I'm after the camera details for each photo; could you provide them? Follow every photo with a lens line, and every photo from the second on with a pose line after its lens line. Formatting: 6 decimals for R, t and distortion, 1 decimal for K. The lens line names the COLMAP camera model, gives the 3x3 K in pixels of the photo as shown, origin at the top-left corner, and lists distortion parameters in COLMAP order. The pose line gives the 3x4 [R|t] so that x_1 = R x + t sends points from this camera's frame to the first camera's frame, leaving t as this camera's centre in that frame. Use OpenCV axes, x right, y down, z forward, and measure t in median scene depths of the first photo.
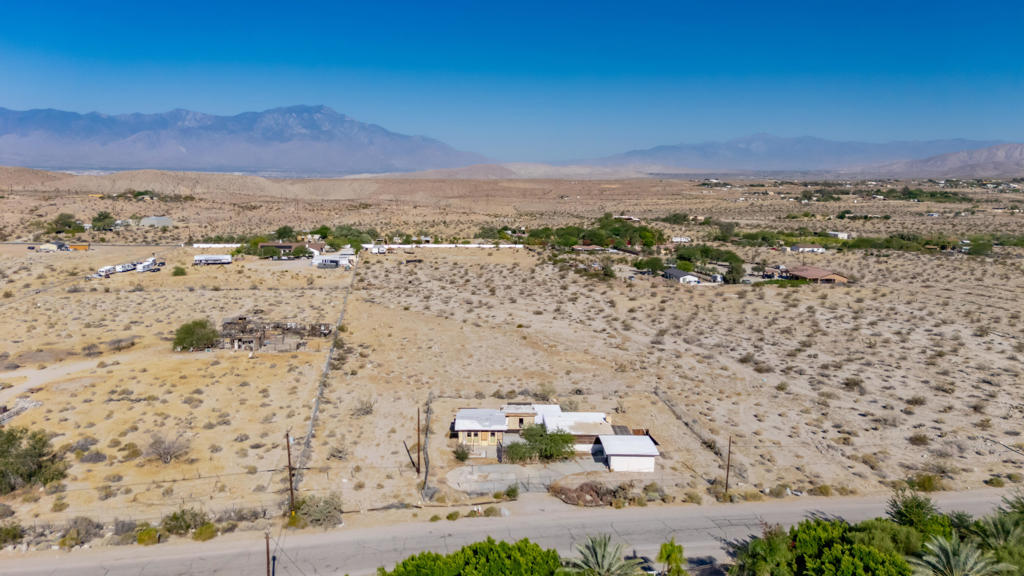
lens RADIAL K [[753.8, 0, 512.0], [0, 753.8, 290.4], [0, 0, 1]] dist [0.068965, -0.062461]
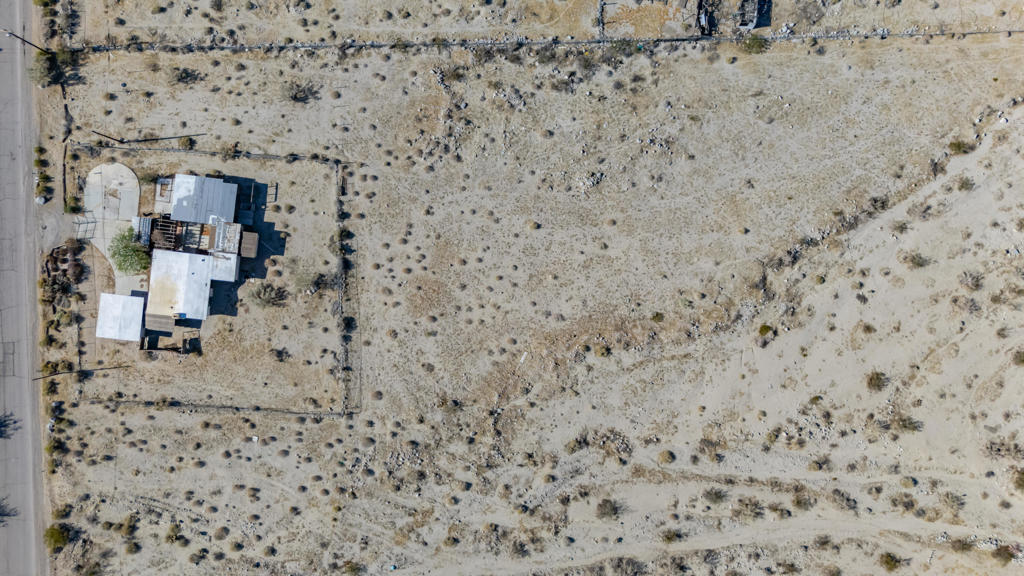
lens RADIAL K [[753.8, 0, 516.5], [0, 753.8, 289.4], [0, 0, 1]] dist [0.068965, -0.062461]
pose [[-0.151632, 0.988417, -0.006287, 0.008594], [-0.153072, -0.017197, 0.988065, -0.360205], [0.976512, 0.150785, 0.153907, 0.478778]]
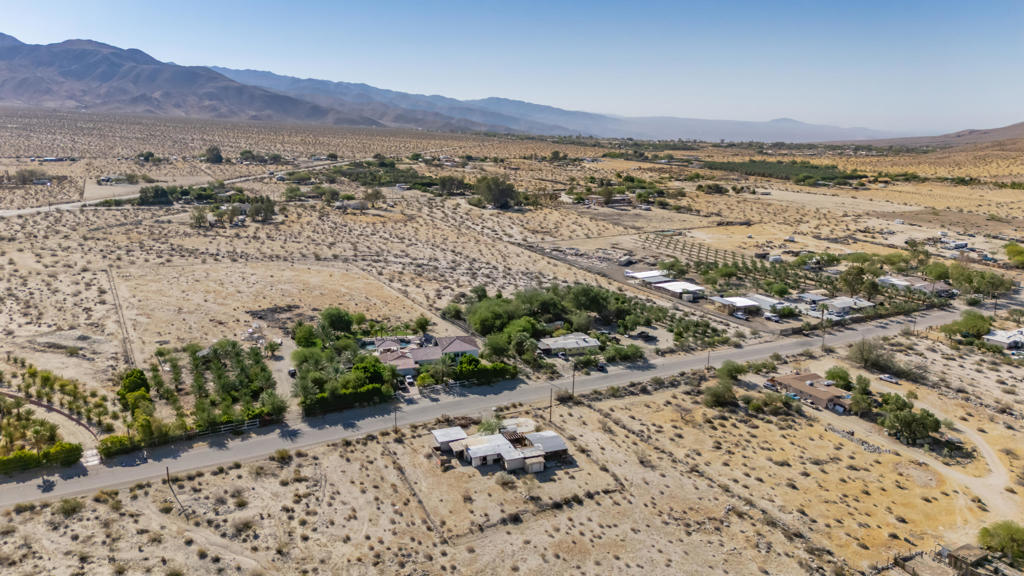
lens RADIAL K [[753.8, 0, 512.3], [0, 753.8, 286.1], [0, 0, 1]] dist [0.068965, -0.062461]
pose [[-0.941081, 0.045808, -0.335066, 0.197276], [-0.081273, 0.931113, 0.355561, -0.250620], [0.328271, 0.361843, -0.872529, 0.825847]]
